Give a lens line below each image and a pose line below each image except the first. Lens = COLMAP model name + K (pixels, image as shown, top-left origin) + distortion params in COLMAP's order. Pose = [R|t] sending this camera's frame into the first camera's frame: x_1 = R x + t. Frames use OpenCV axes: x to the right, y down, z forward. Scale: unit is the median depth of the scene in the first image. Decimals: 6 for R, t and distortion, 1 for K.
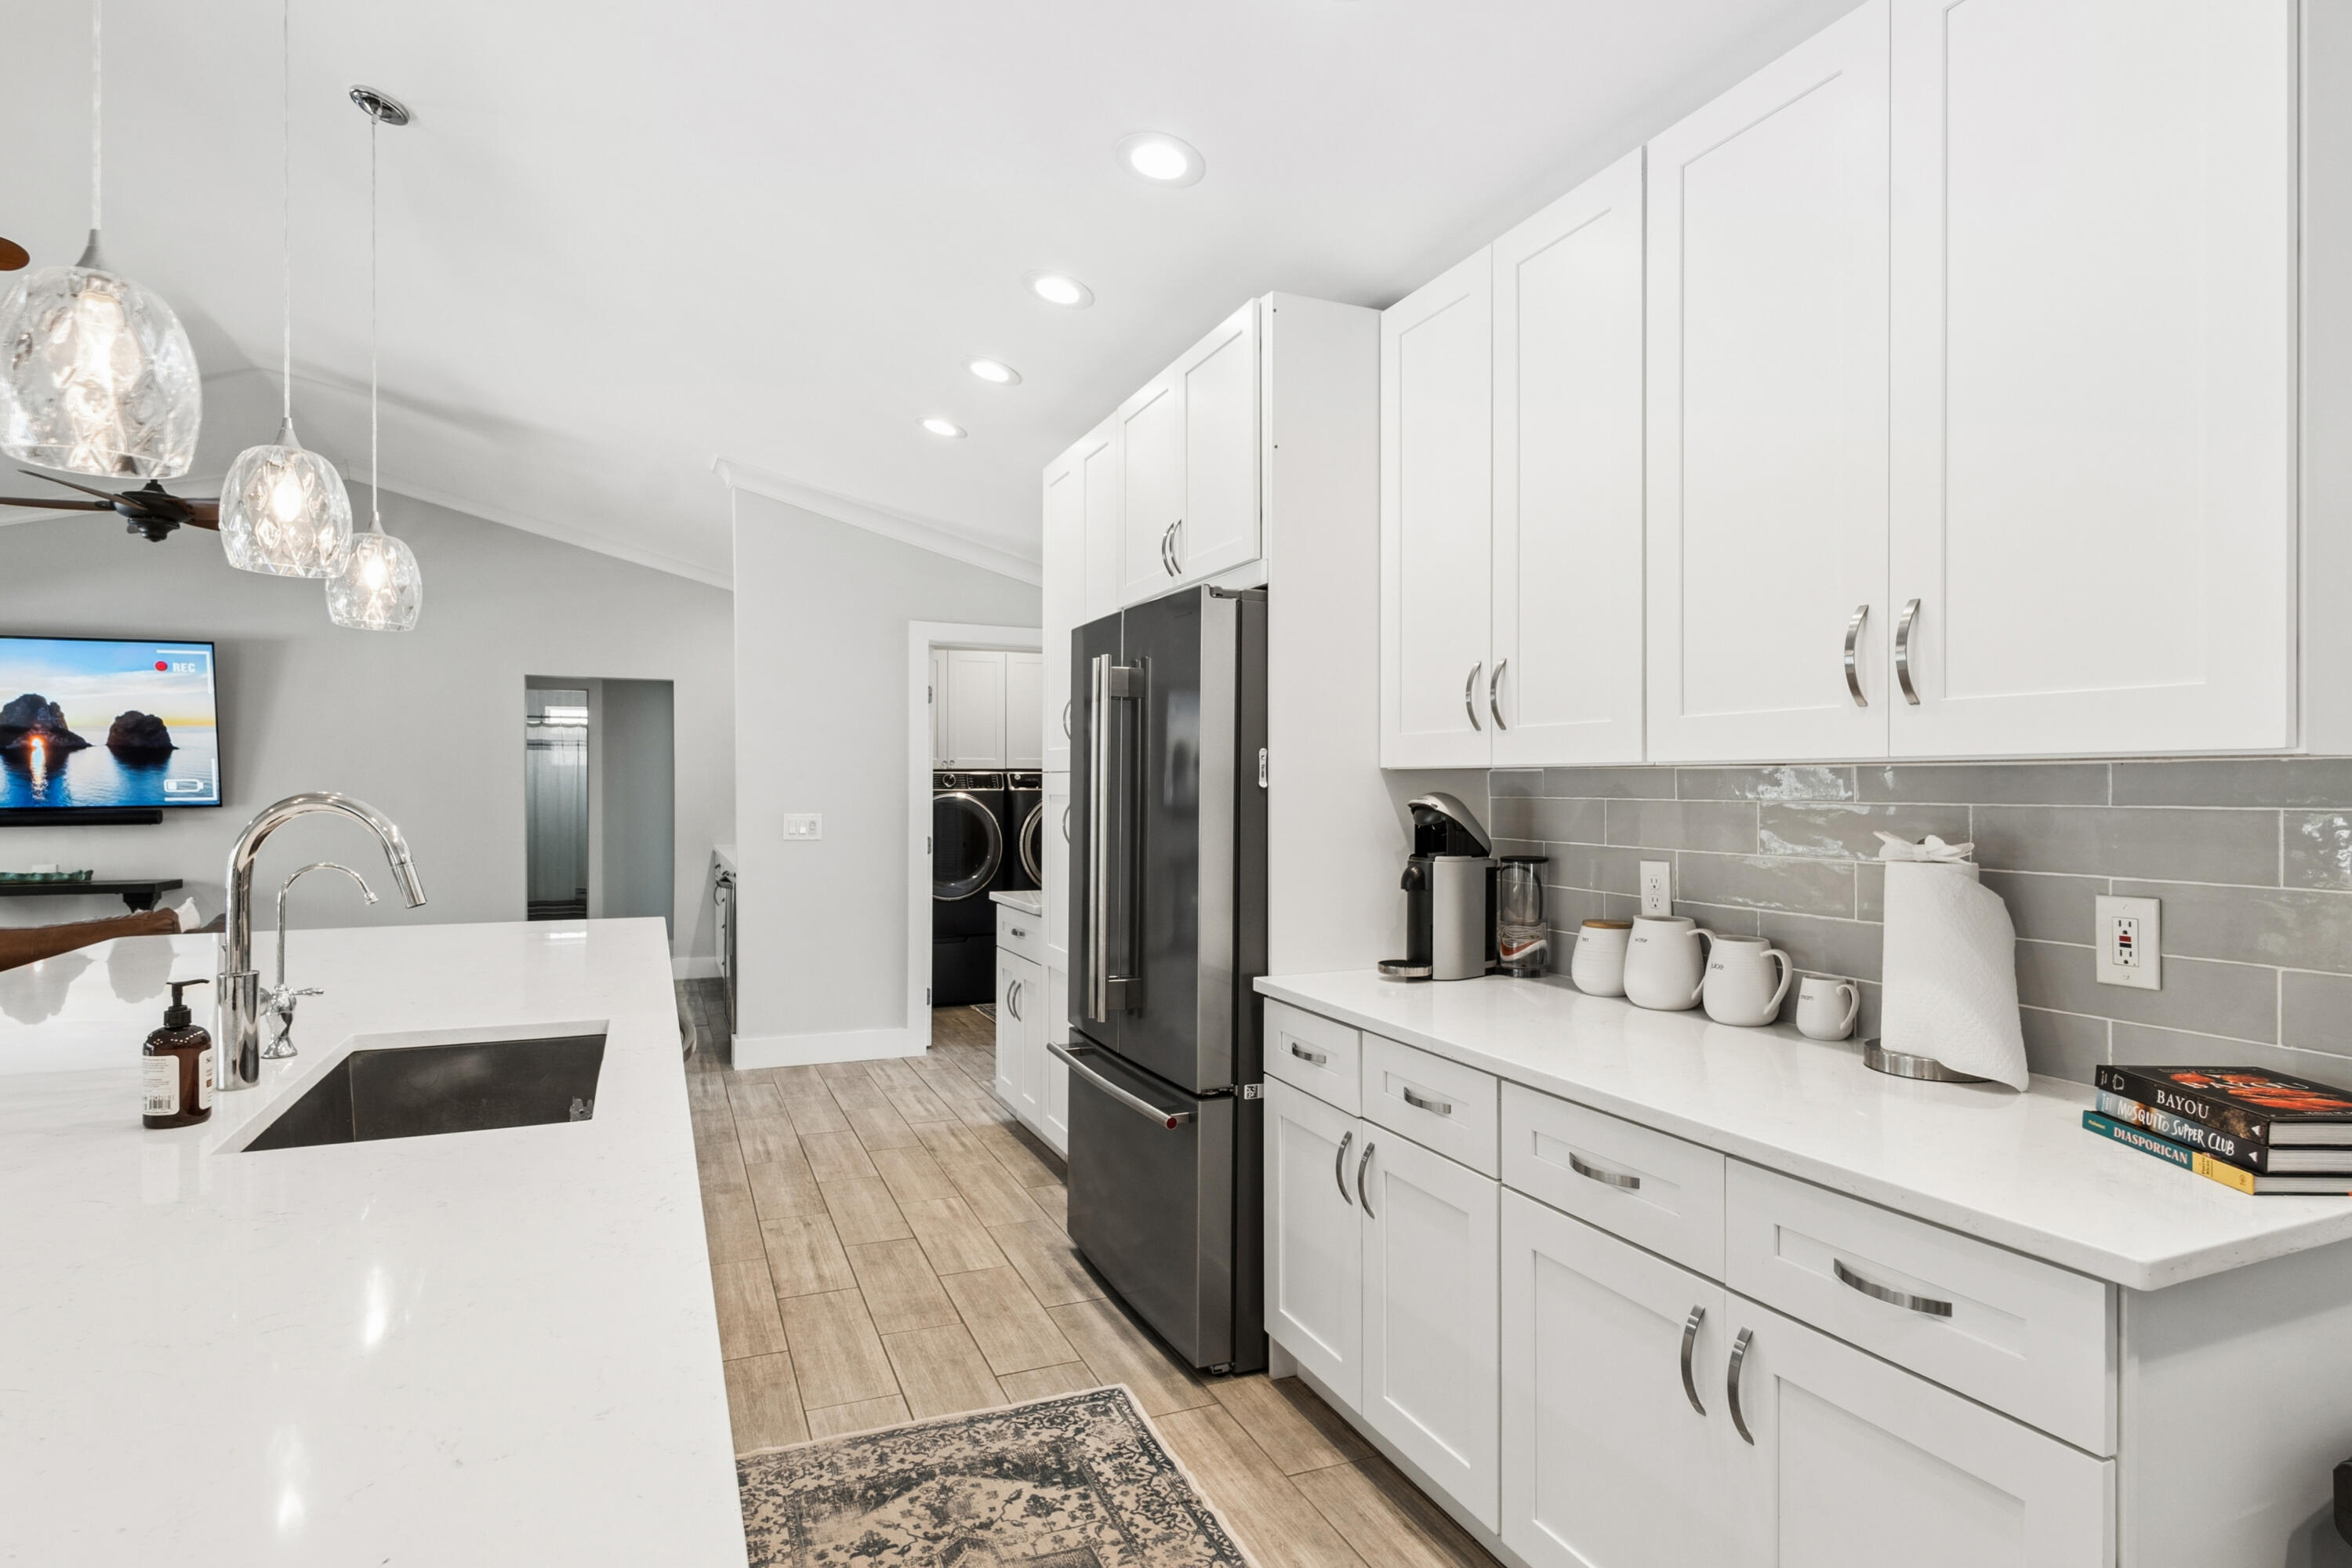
lens RADIAL K [[1255.6, 0, 1191.2], [0, 1255.6, 790.5], [0, 0, 1]] dist [0.000280, -0.001646]
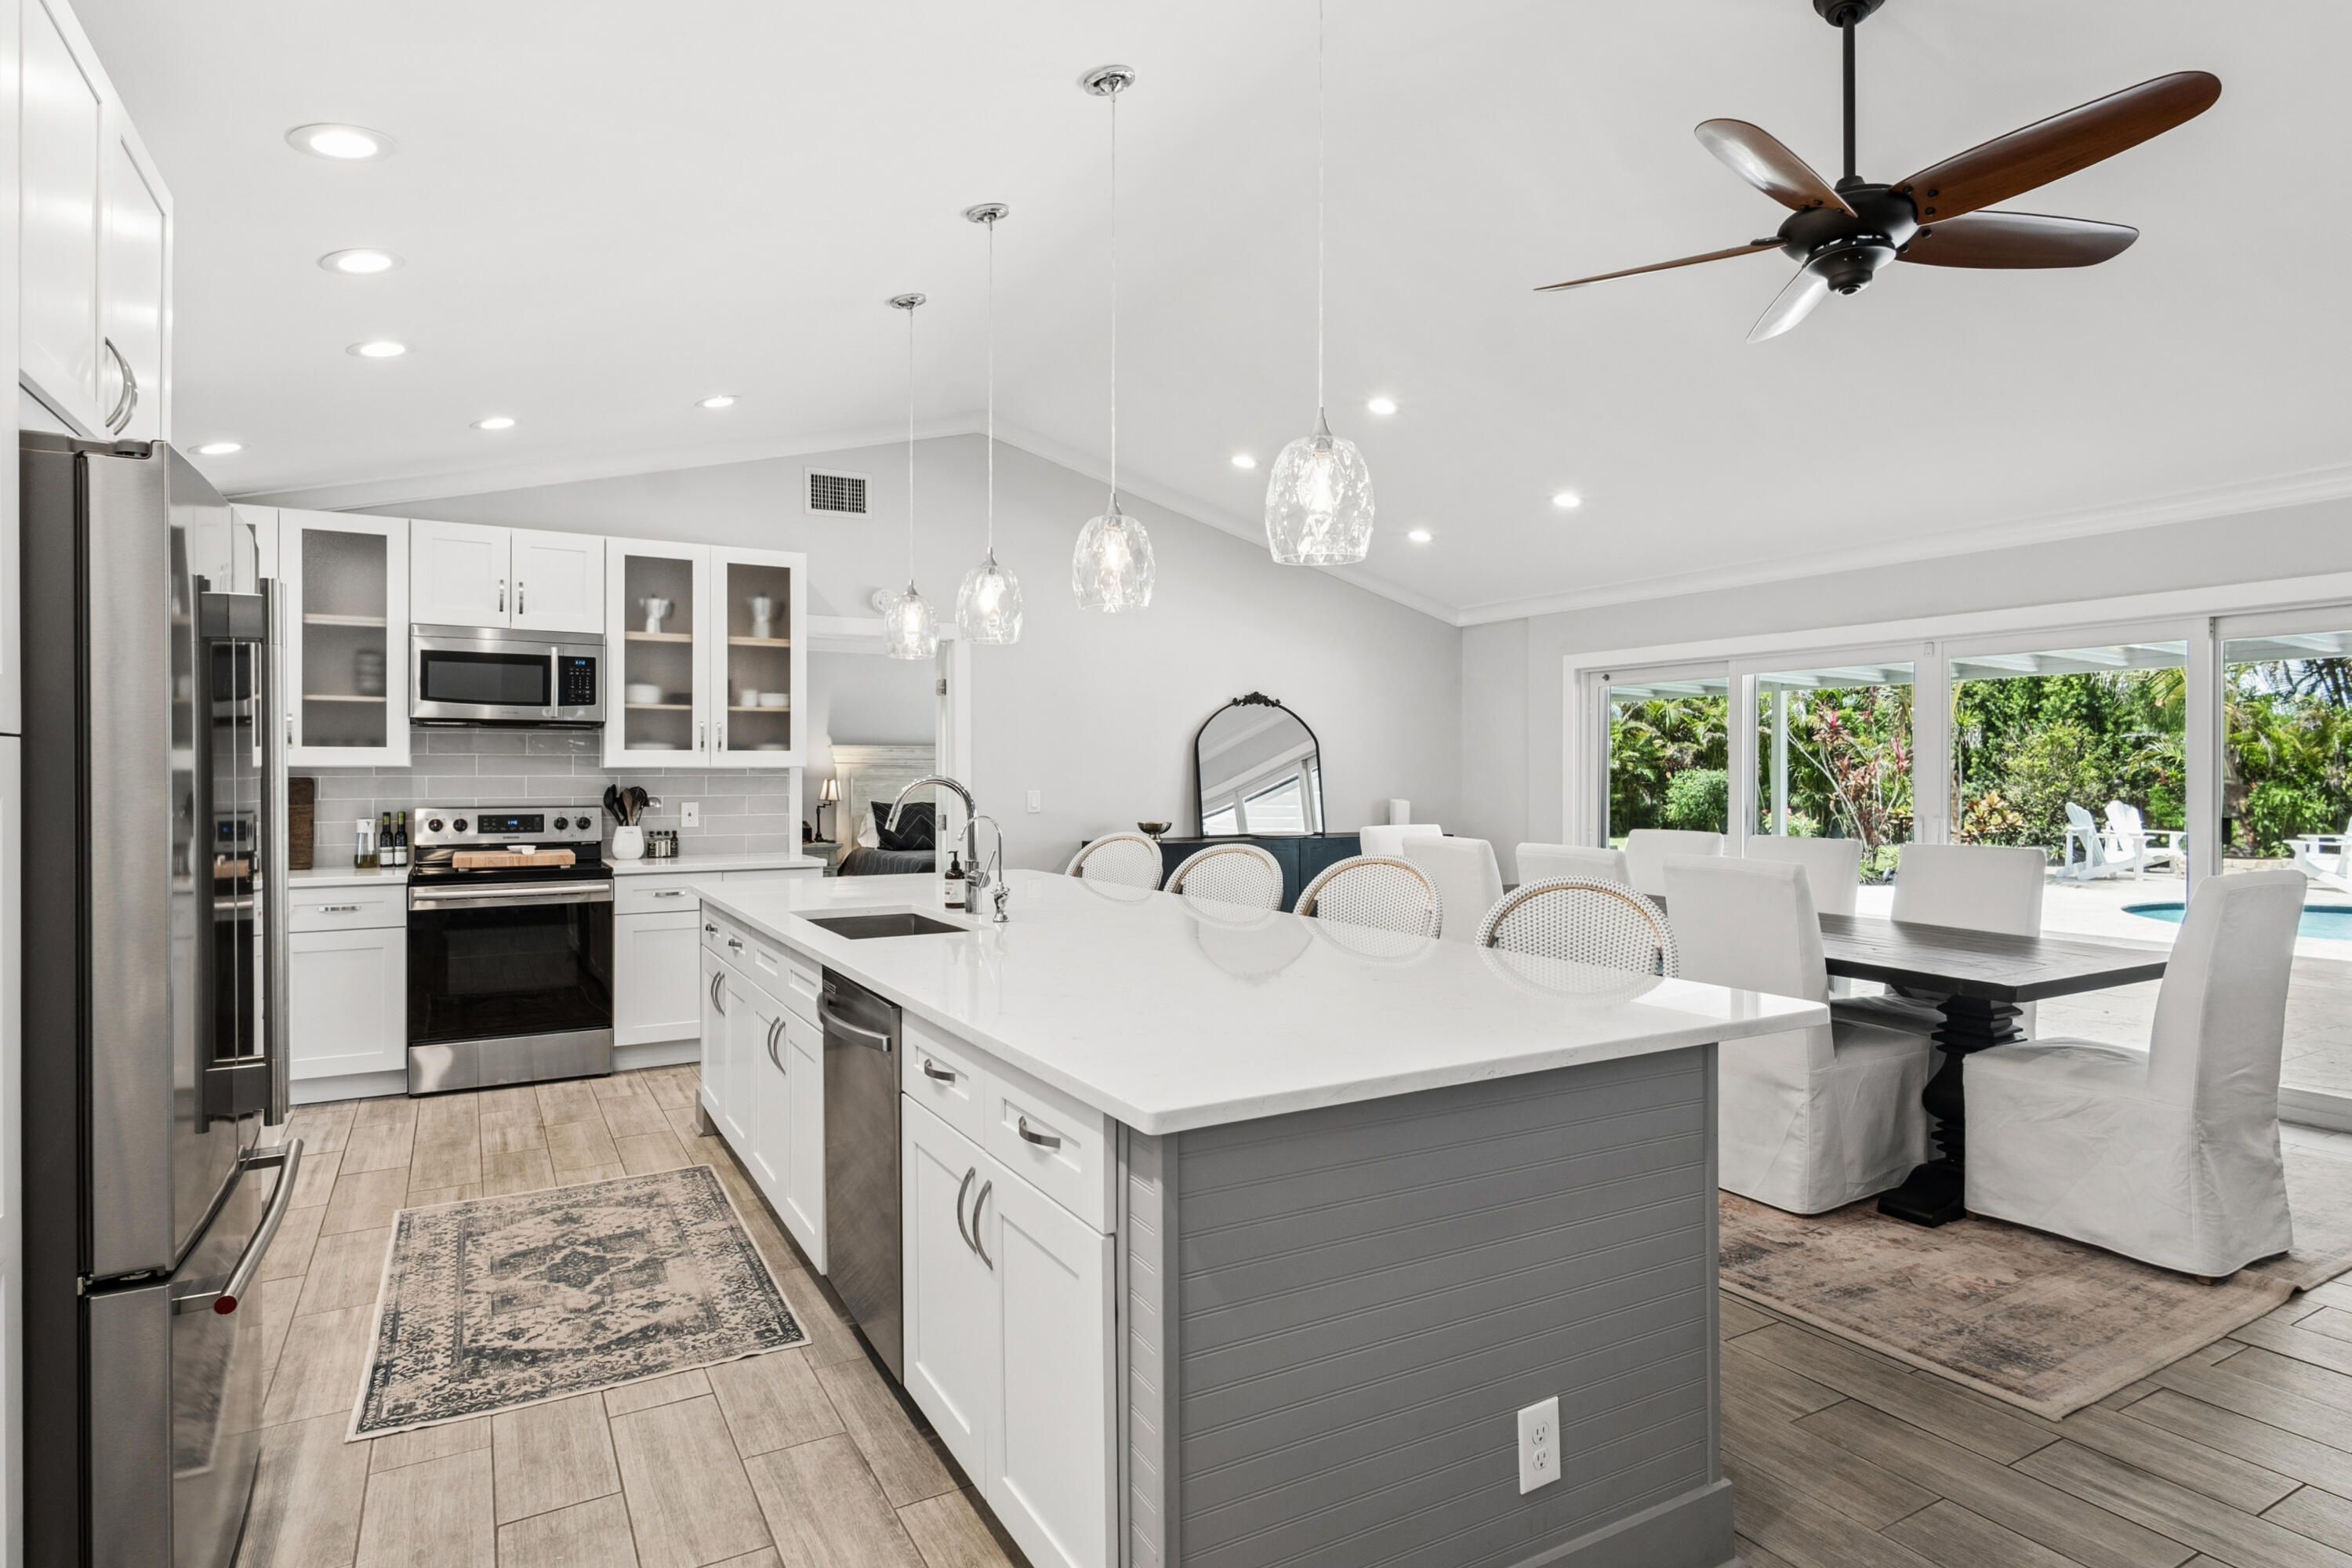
lens RADIAL K [[1255.6, 0, 1193.1], [0, 1255.6, 769.7], [0, 0, 1]] dist [0.000280, -0.001646]
pose [[-0.993374, 0.000842, -0.114926, -0.548399], [0.000616, 0.999998, 0.002001, -0.006808], [0.114928, 0.001917, -0.993372, 1.949896]]
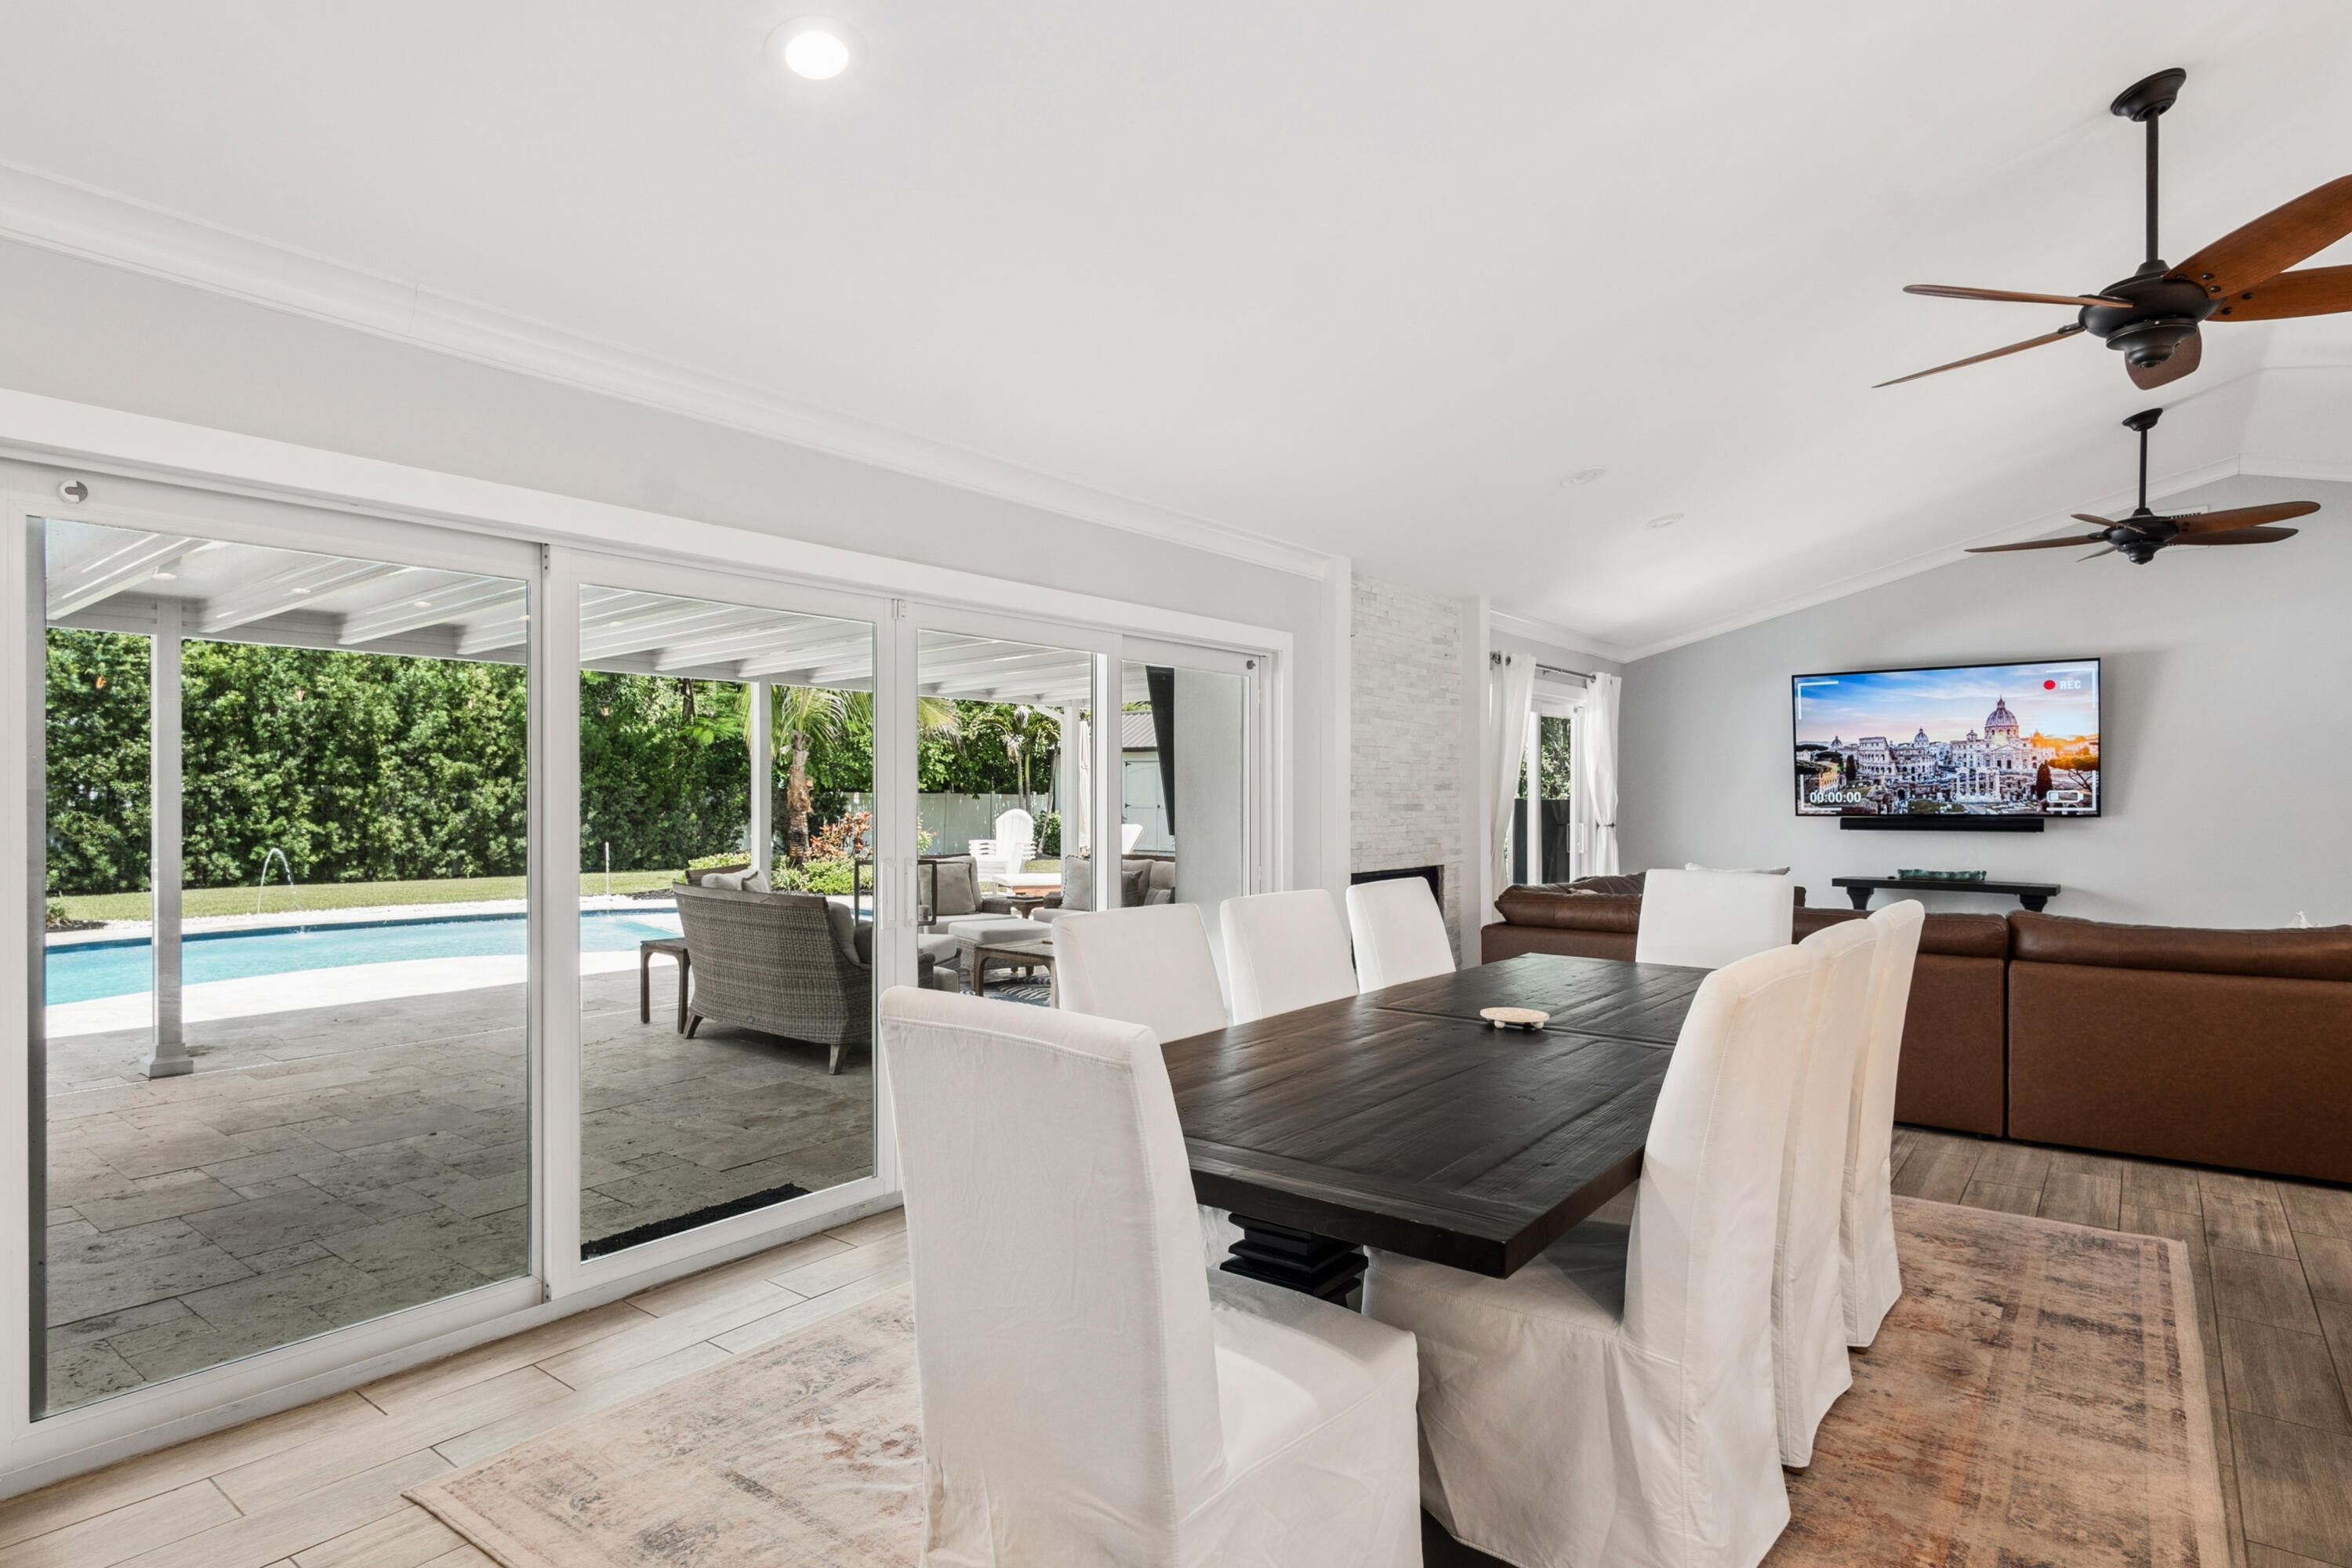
lens RADIAL K [[1255.6, 0, 1168.5], [0, 1255.6, 799.3], [0, 0, 1]] dist [0.000280, -0.001646]
pose [[0.481881, 0.008585, -0.876195, -0.632523], [-0.008362, 0.999952, 0.005198, -0.000786], [0.876197, 0.004822, 0.481929, -0.451394]]
